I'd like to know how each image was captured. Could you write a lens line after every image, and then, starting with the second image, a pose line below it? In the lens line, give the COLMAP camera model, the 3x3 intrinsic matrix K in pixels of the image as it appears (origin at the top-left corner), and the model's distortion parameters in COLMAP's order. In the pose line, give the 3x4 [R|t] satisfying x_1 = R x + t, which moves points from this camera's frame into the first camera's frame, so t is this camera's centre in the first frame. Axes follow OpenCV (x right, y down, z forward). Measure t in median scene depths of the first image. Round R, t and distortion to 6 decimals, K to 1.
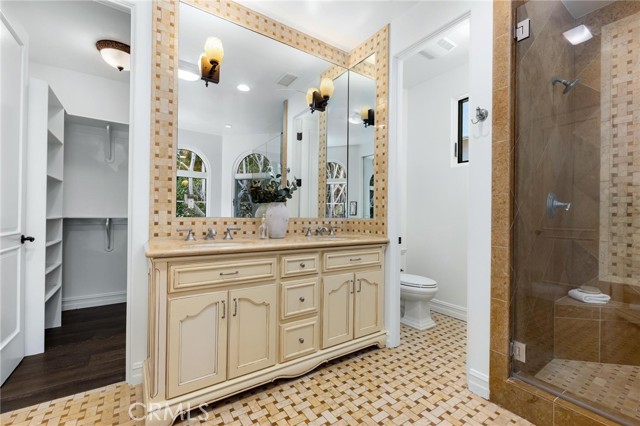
lens RADIAL K [[275.3, 0, 320.0], [0, 275.3, 213.0], [0, 0, 1]] dist [-0.001160, -0.000218]
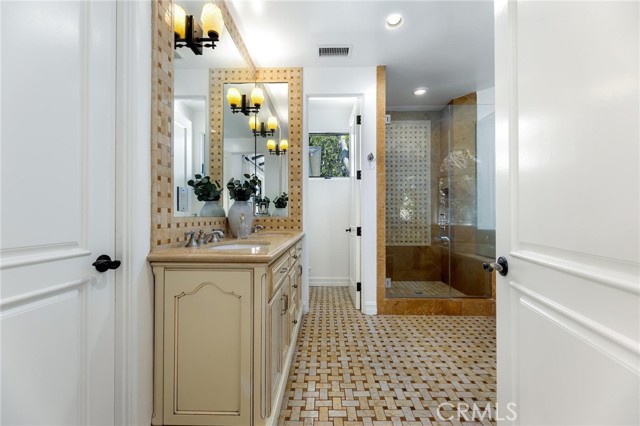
lens RADIAL K [[257.0, 0, 320.0], [0, 257.0, 213.0], [0, 0, 1]] dist [0.002361, 0.000424]
pose [[0.578309, 0.000341, 0.815817, -0.938184], [-0.002066, 0.999997, 0.001046, 0.002641], [-0.815815, -0.002290, 0.578309, 0.299443]]
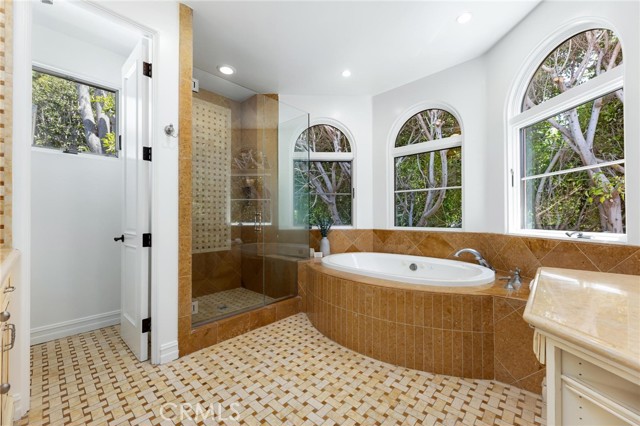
lens RADIAL K [[257.0, 0, 320.0], [0, 257.0, 213.0], [0, 0, 1]] dist [0.002361, 0.000424]
pose [[-0.233351, 0.002118, 0.972390, -0.658464], [-0.009760, 0.999942, -0.004521, 0.005878], [-0.972344, -0.010546, -0.233317, 0.604587]]
